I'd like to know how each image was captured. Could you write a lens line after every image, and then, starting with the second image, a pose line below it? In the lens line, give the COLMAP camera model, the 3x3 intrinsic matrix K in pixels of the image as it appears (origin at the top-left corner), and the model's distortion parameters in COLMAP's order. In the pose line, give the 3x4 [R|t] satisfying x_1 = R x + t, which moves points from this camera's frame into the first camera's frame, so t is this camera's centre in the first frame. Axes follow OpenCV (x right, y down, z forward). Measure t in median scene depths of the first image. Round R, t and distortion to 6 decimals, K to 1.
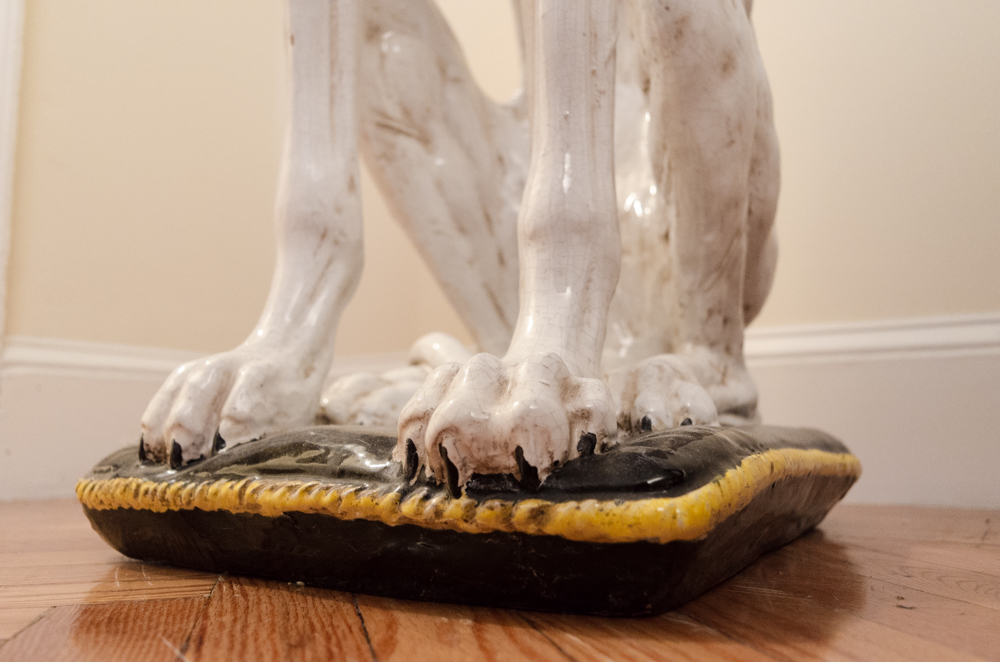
lens RADIAL K [[856.3, 0, 515.3], [0, 856.3, 331.9], [0, 0, 1]] dist [0.001744, -0.000491]
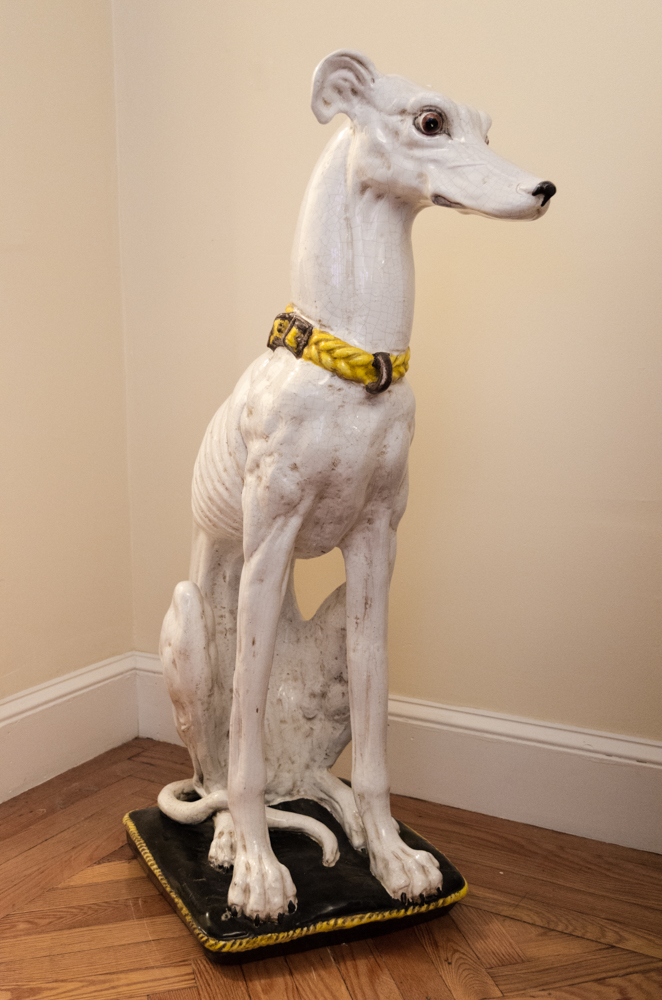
lens RADIAL K [[1098.7, 0, 331.0], [0, 1098.7, 500.0], [0, 0, 1]] dist [0.010826, 0.010537]
pose [[0.574470, -0.116761, 0.810155, -2.768158], [-0.095026, 0.973567, 0.207694, -1.721811], [-0.812991, -0.196299, 0.548190, -0.633217]]
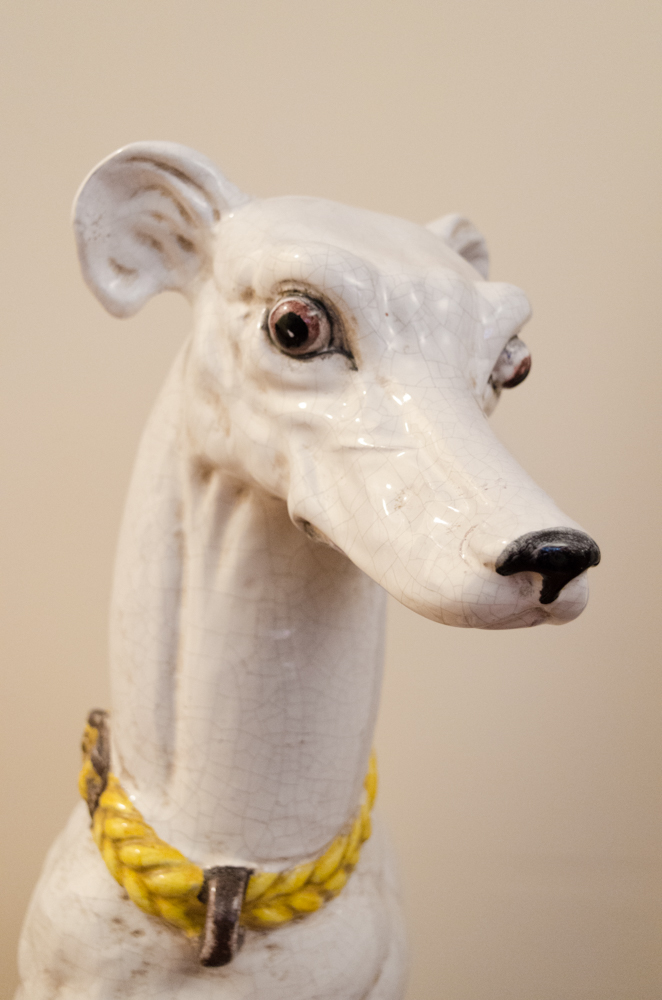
lens RADIAL K [[1112.2, 0, 331.0], [0, 1112.2, 500.0], [0, 0, 1]] dist [-0.008134, 0.001447]
pose [[0.863538, 0.018470, 0.503945, -0.743602], [-0.111843, 0.981456, 0.155677, -2.100868], [-0.491724, -0.190795, 0.849591, -0.038378]]
